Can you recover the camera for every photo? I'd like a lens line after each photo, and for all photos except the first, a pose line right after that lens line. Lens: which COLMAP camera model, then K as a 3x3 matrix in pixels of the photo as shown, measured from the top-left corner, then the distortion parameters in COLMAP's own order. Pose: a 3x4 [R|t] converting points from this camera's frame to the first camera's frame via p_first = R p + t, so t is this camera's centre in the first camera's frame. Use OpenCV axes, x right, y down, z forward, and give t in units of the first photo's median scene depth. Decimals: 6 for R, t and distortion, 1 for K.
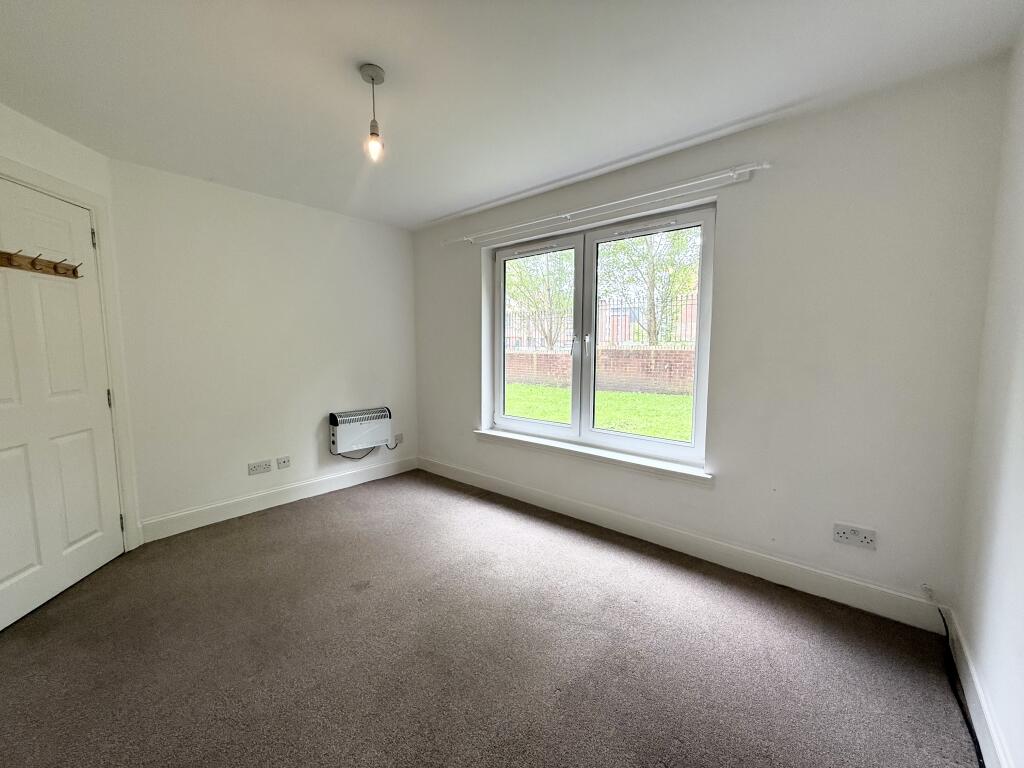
lens RADIAL K [[411.9, 0, 505.3], [0, 411.9, 379.3], [0, 0, 1]] dist [0.001306, 0.000050]
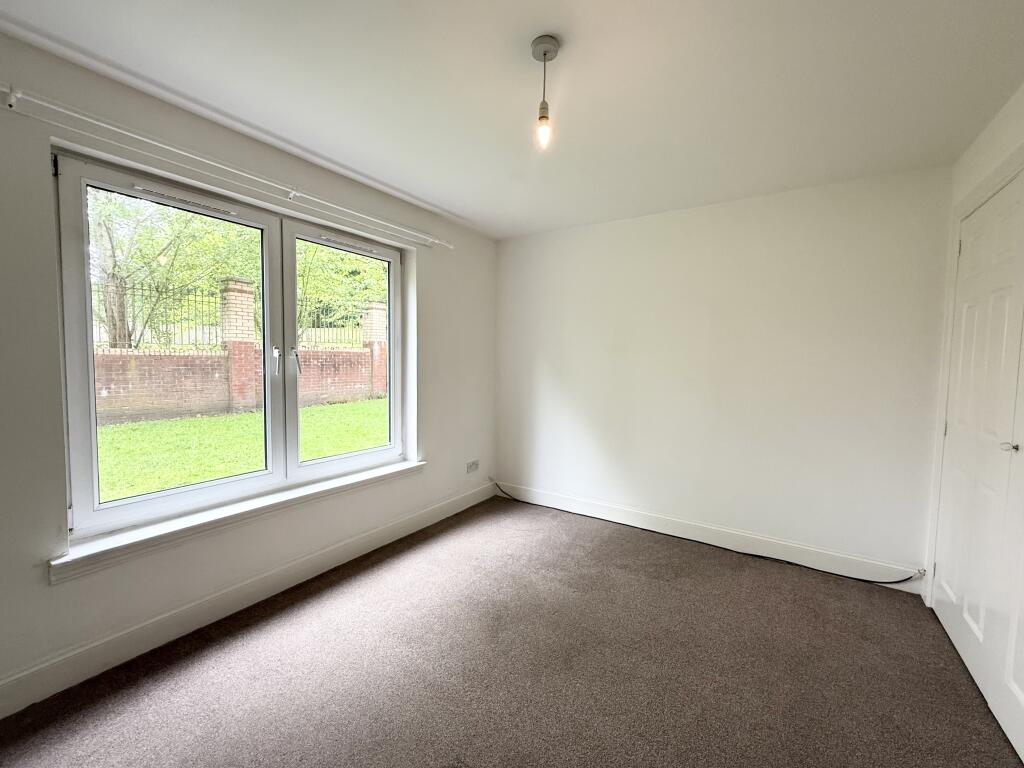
lens RADIAL K [[411.9, 0, 505.3], [0, 411.9, 379.3], [0, 0, 1]] dist [0.001306, 0.000050]
pose [[-0.120239, -0.049809, 0.991495, -0.720329], [0.065719, 0.996150, 0.058013, -0.075669], [-0.990567, 0.072135, -0.116502, 0.771808]]
